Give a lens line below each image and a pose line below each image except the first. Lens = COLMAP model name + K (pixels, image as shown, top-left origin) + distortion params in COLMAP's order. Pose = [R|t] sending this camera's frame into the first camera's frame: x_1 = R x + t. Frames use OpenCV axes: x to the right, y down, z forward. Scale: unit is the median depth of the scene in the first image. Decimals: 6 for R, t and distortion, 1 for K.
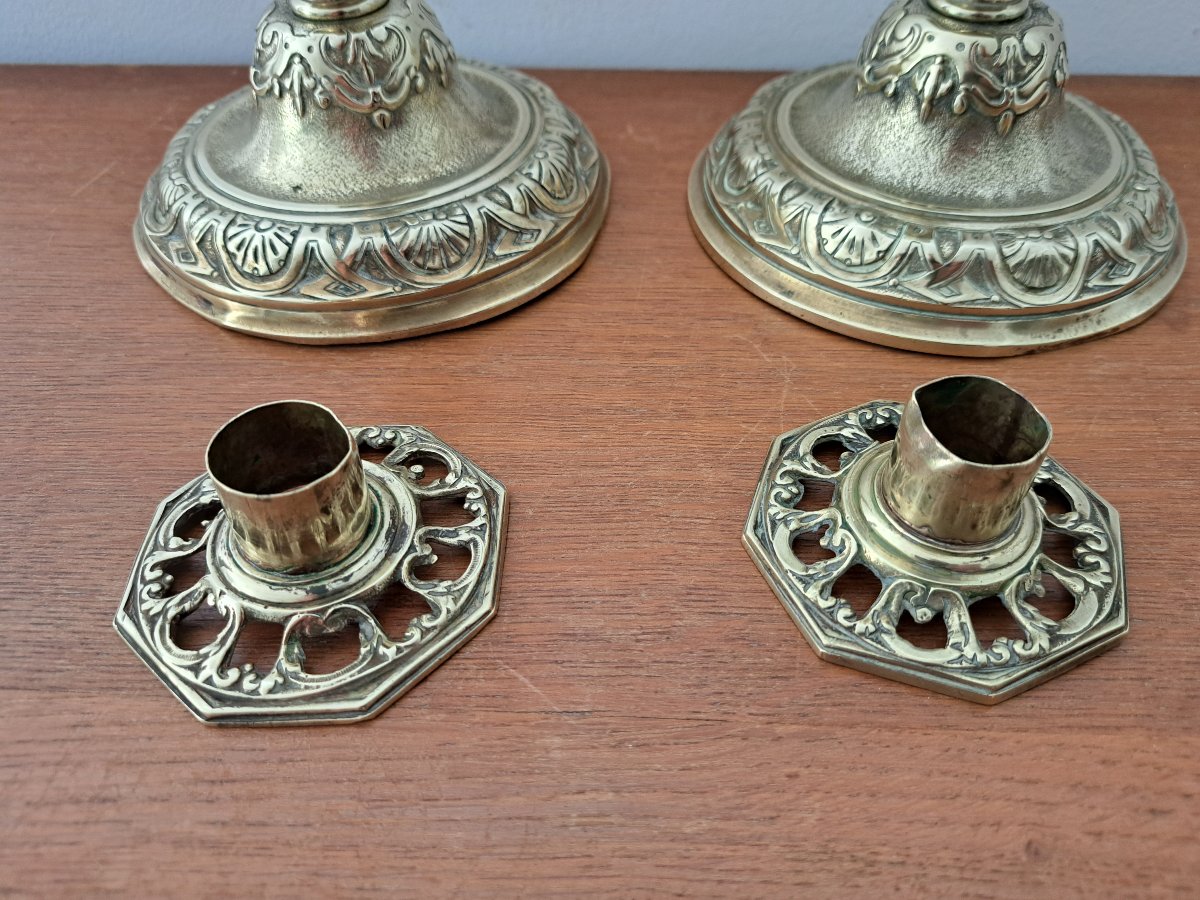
lens RADIAL K [[894.2, 0, 608.0], [0, 894.2, 448.1], [0, 0, 1]] dist [0.031311, -0.084707]
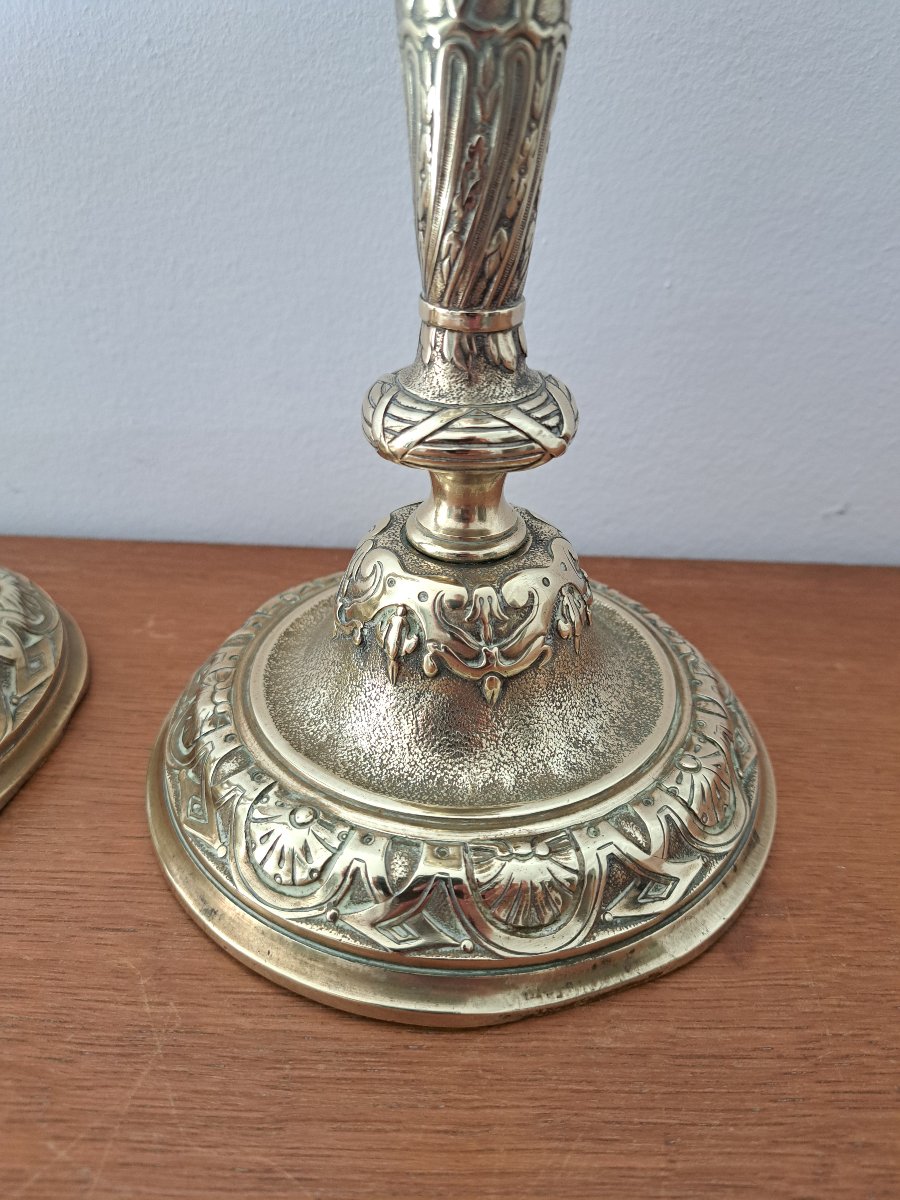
lens RADIAL K [[894.2, 0, 455.5], [0, 894.2, 598.5], [0, 0, 1]] dist [0.031311, -0.084707]
pose [[0.999043, 0.010247, 0.042523, 0.379753], [0.000463, 0.969640, -0.244535, -0.251636], [-0.043738, 0.244321, 0.968708, 0.246747]]
